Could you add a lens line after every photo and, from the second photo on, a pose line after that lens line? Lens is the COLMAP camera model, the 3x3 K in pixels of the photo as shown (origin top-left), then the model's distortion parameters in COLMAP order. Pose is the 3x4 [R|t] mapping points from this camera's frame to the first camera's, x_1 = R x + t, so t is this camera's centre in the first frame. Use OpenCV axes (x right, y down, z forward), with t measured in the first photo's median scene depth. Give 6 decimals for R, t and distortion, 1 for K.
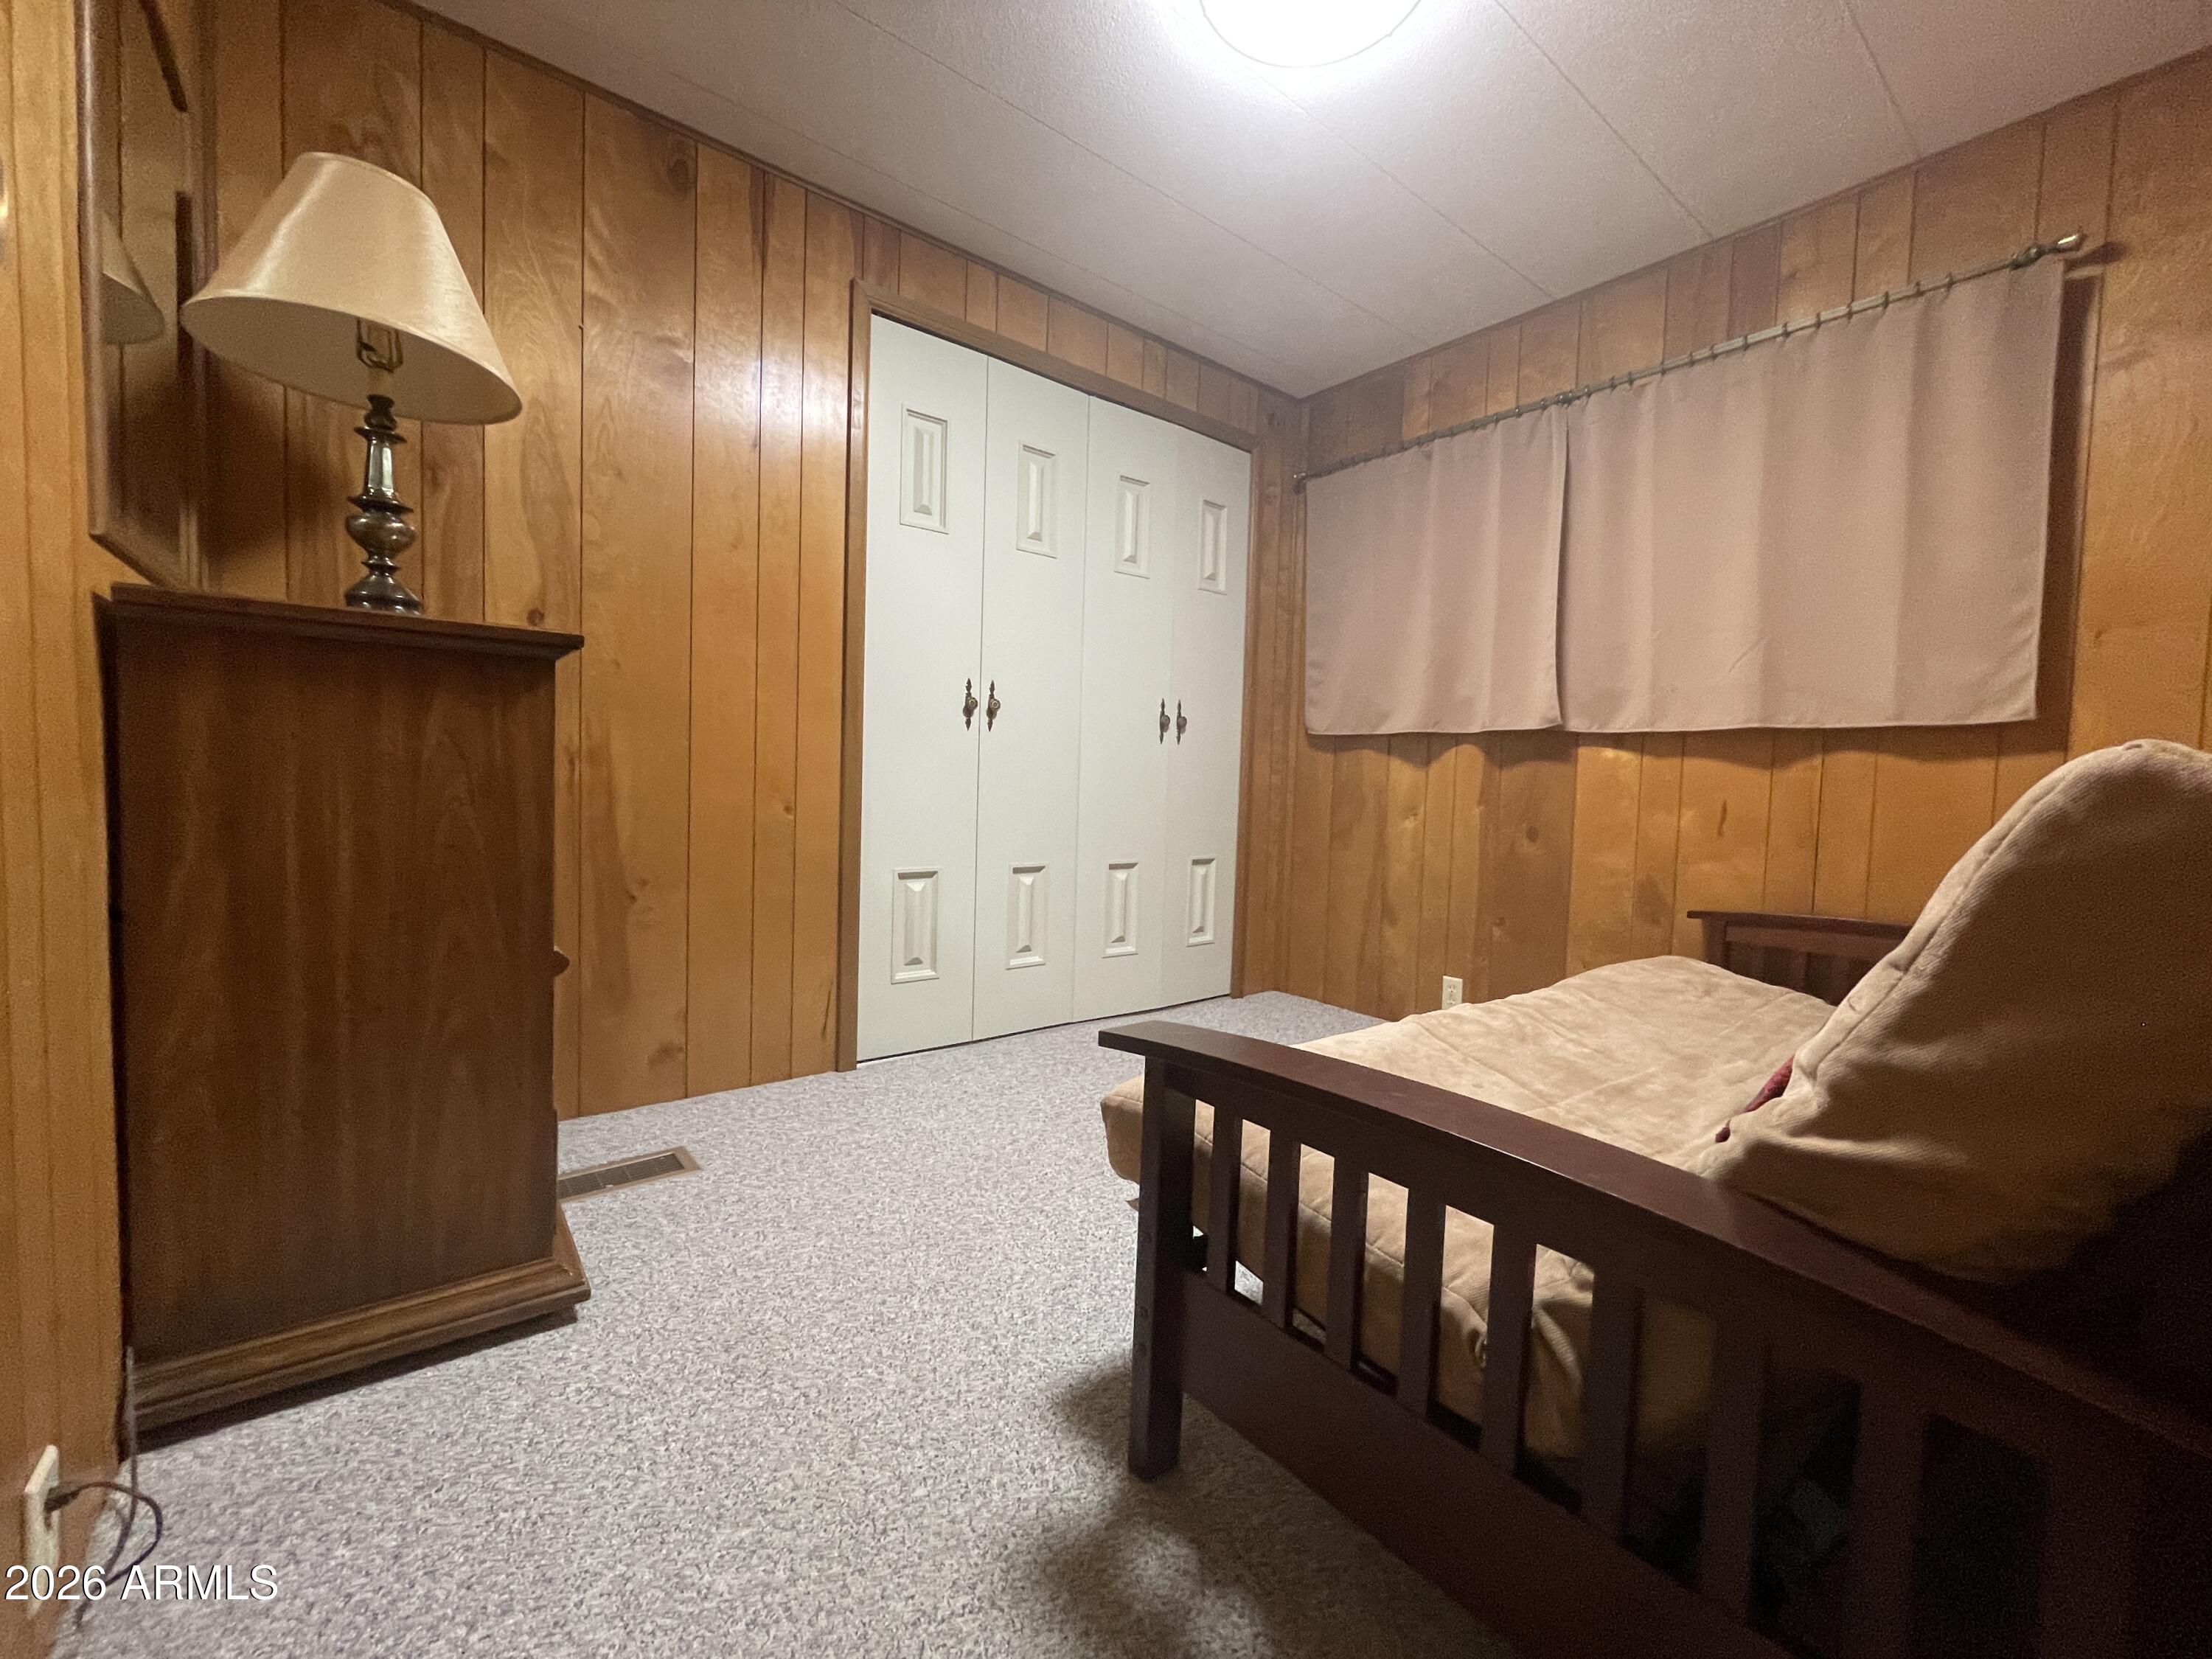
lens RADIAL K [[900.9, 0, 1106.1], [0, 900.9, 829.0], [0, 0, 1]] dist [0.002943, 0.000100]
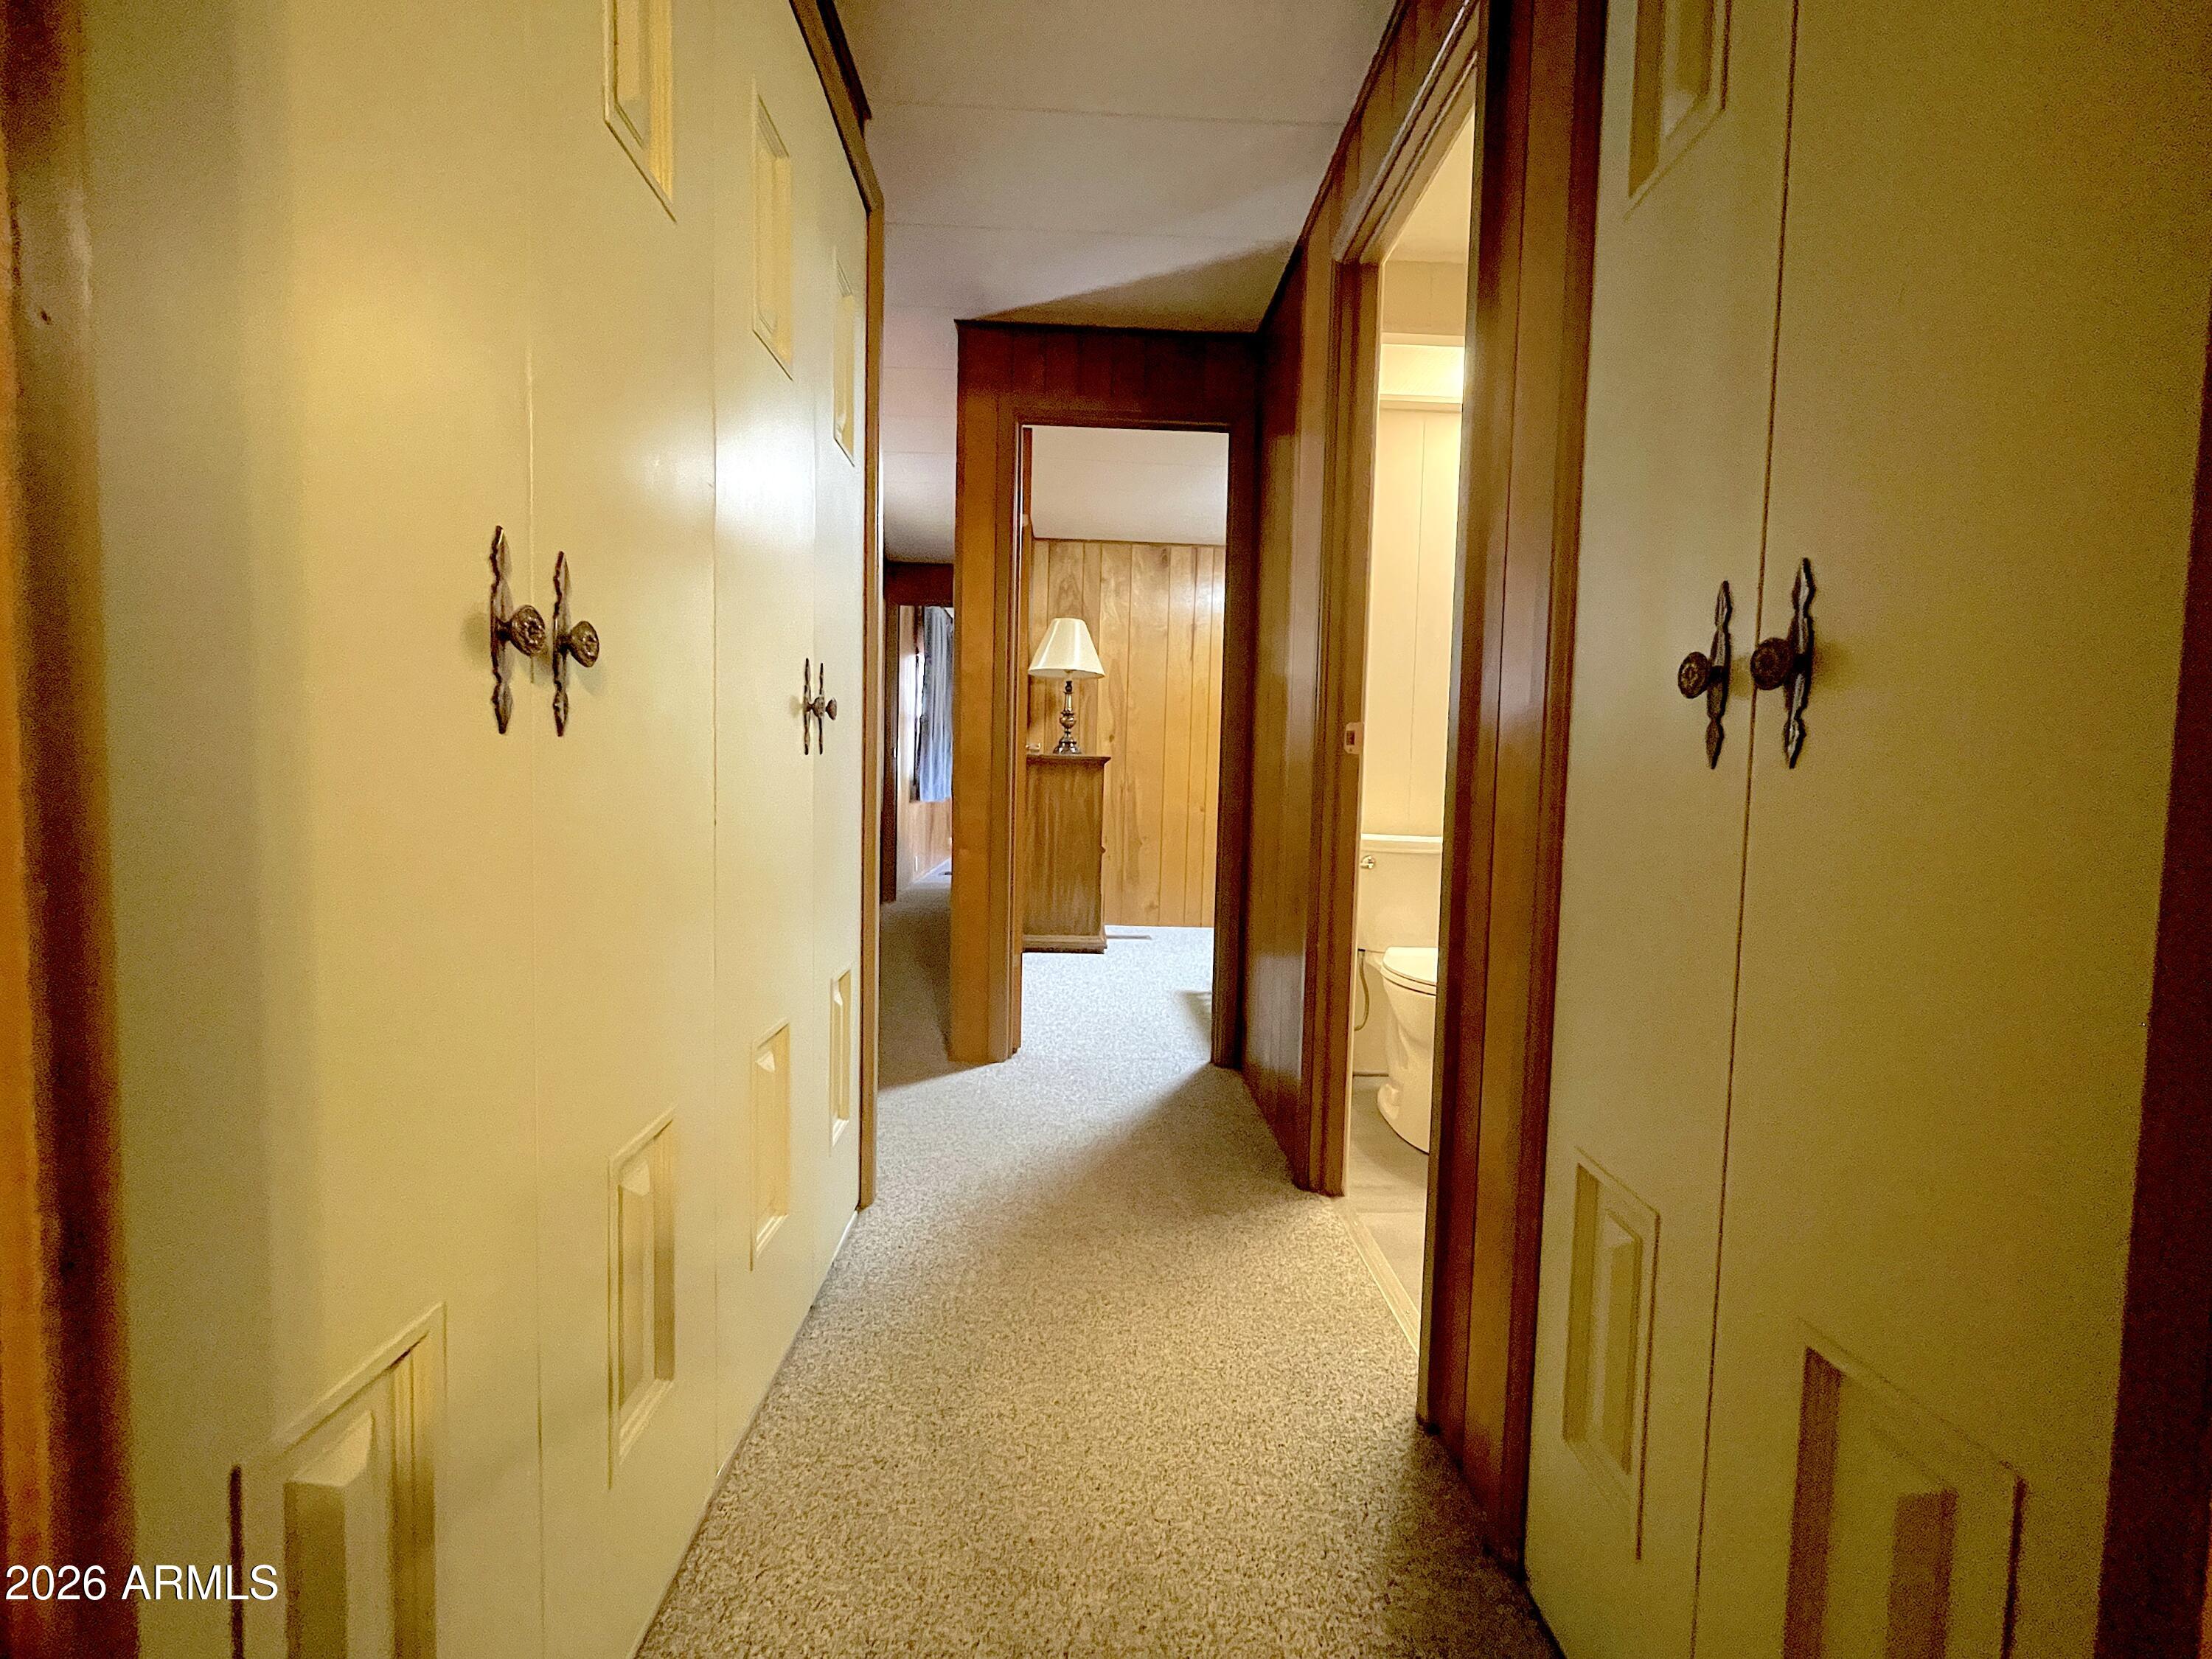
lens RADIAL K [[900.9, 0, 1107.6], [0, 900.9, 833.4], [0, 0, 1]] dist [0.002943, 0.000100]
pose [[0.803854, 0.022155, -0.594414, 0.971702], [-0.032623, 0.999444, -0.006867, 0.073137], [0.593931, 0.024912, 0.804130, -1.177884]]
